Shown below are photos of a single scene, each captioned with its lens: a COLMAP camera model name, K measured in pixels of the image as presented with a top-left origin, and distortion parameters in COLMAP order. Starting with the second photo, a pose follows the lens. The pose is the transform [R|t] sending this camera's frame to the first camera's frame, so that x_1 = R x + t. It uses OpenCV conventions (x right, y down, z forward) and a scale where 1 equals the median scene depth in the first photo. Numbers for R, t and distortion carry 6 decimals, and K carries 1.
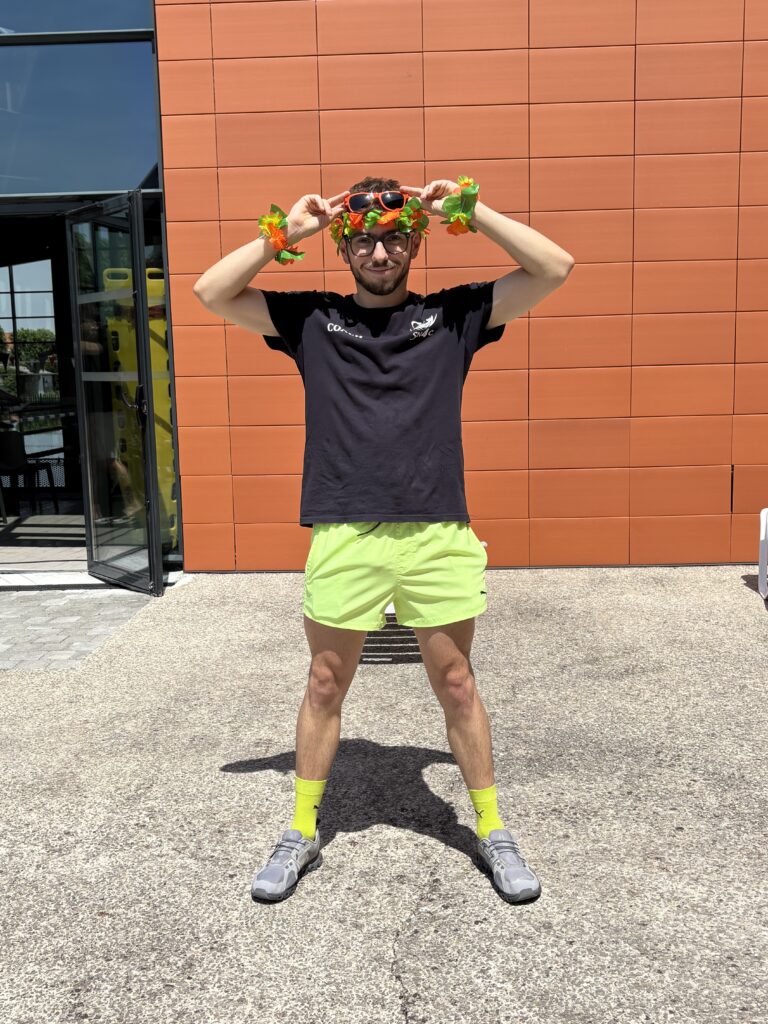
lens RADIAL K [[1086.8, 0, 376.8], [0, 1086.8, 511.1], [0, 0, 1]] dist [0.017550, 0.000000]
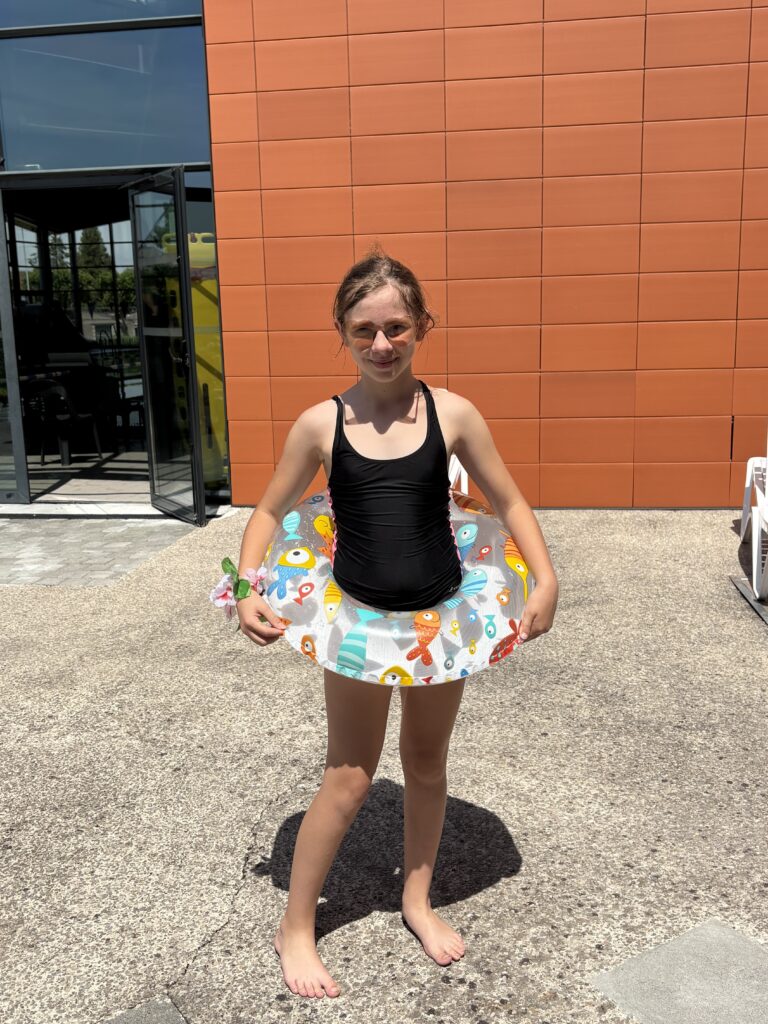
lens RADIAL K [[1037.8, 0, 381.7], [0, 1037.8, 506.9], [0, 0, 1]] dist [0.020857, 0.000000]
pose [[0.993156, 0.020680, -0.114950, 0.186962], [-0.014167, 0.998263, 0.057194, -0.011817], [0.115933, -0.055175, 0.991723, -0.094990]]
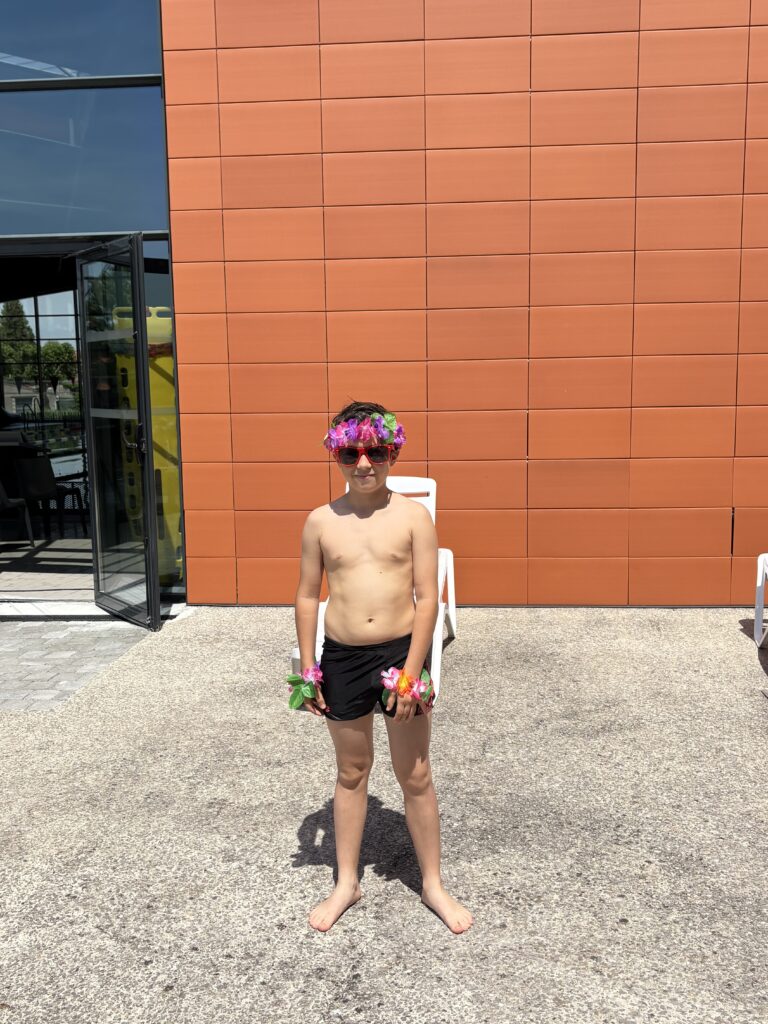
lens RADIAL K [[1037.8, 0, 380.2], [0, 1037.8, 511.9], [0, 0, 1]] dist [0.020857, 0.000000]
pose [[0.998937, 0.013059, -0.044213, 0.083338], [-0.013492, 0.999864, -0.009515, -0.044074], [0.044083, 0.010102, 0.998977, 0.065771]]
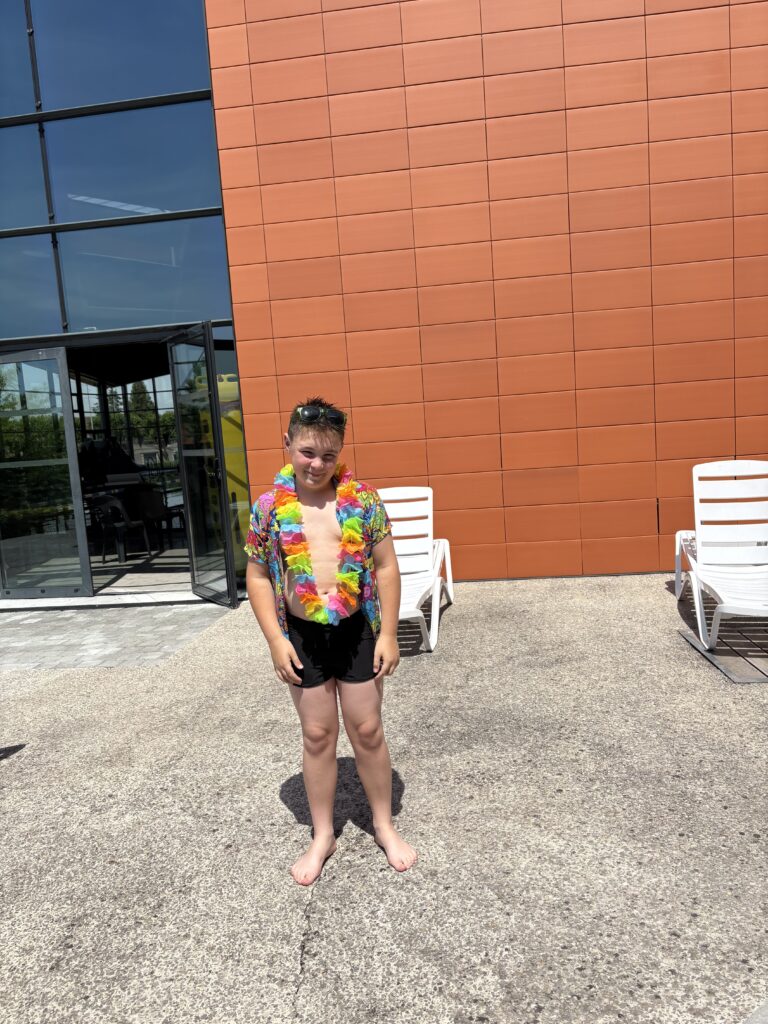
lens RADIAL K [[776.0, 0, 383.9], [0, 776.0, 511.3], [0, 0, 1]] dist [0.022946, -0.008986]
pose [[0.995616, -0.036624, -0.086067, 0.132681], [0.034260, 0.998998, -0.028781, -0.018314], [0.087035, 0.025706, 0.995874, 0.039144]]
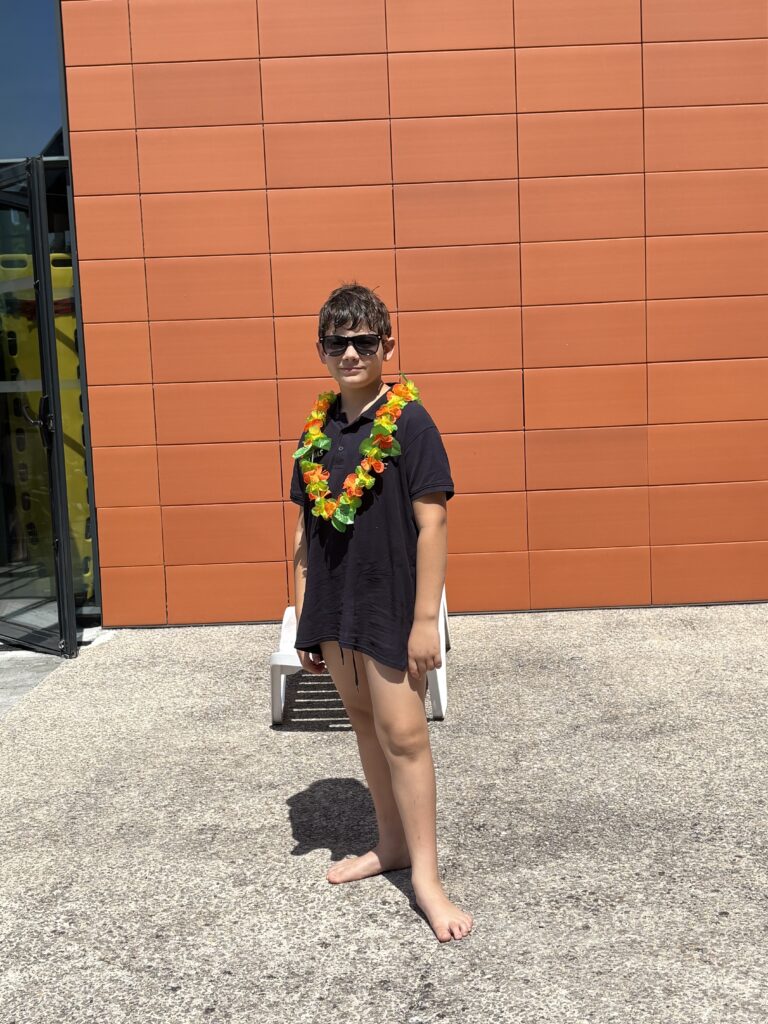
lens RADIAL K [[1346.5, 0, 382.1], [0, 1346.5, 511.3], [0, 0, 1]] dist [0.021778, 0.000000]
pose [[0.999189, -0.022172, 0.033621, -0.004455], [0.023292, 0.999174, -0.033311, 0.014732], [-0.032855, 0.034067, 0.998879, -0.010830]]
